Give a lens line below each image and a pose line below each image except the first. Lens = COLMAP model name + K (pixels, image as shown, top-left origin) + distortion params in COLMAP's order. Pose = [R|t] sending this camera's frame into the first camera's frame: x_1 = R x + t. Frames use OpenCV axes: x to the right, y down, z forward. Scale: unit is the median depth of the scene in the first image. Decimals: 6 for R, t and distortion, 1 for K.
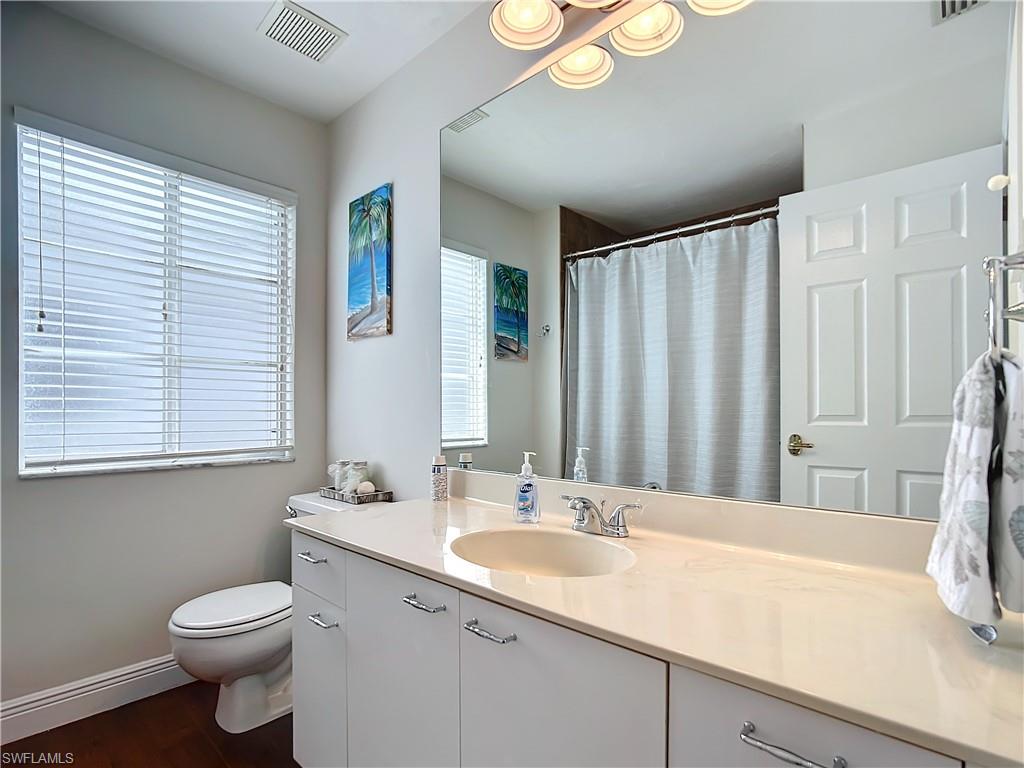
lens RADIAL K [[528.6, 0, 517.8], [0, 528.6, 384.9], [0, 0, 1]] dist [-0.019742, 0.013595]
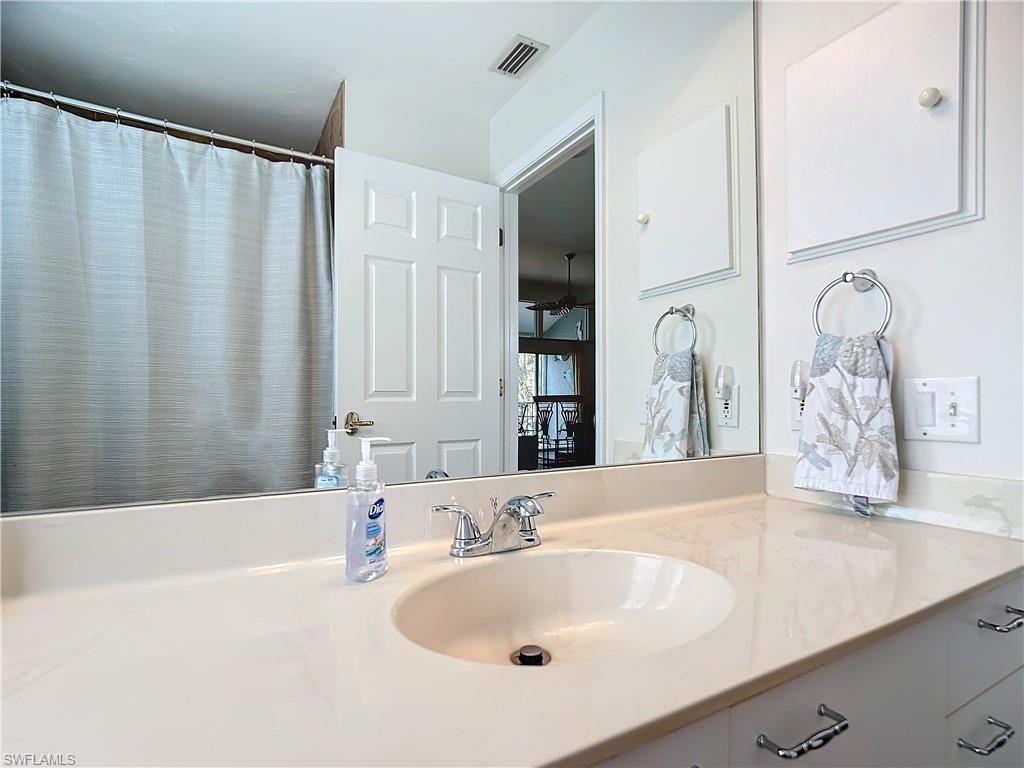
lens RADIAL K [[528.6, 0, 517.8], [0, 528.6, 384.9], [0, 0, 1]] dist [-0.019742, 0.013595]
pose [[0.287771, 0.030222, 0.957222, -0.275219], [-0.044467, 0.998846, -0.018168, 0.051763], [-0.956666, -0.037336, 0.288783, 0.467530]]
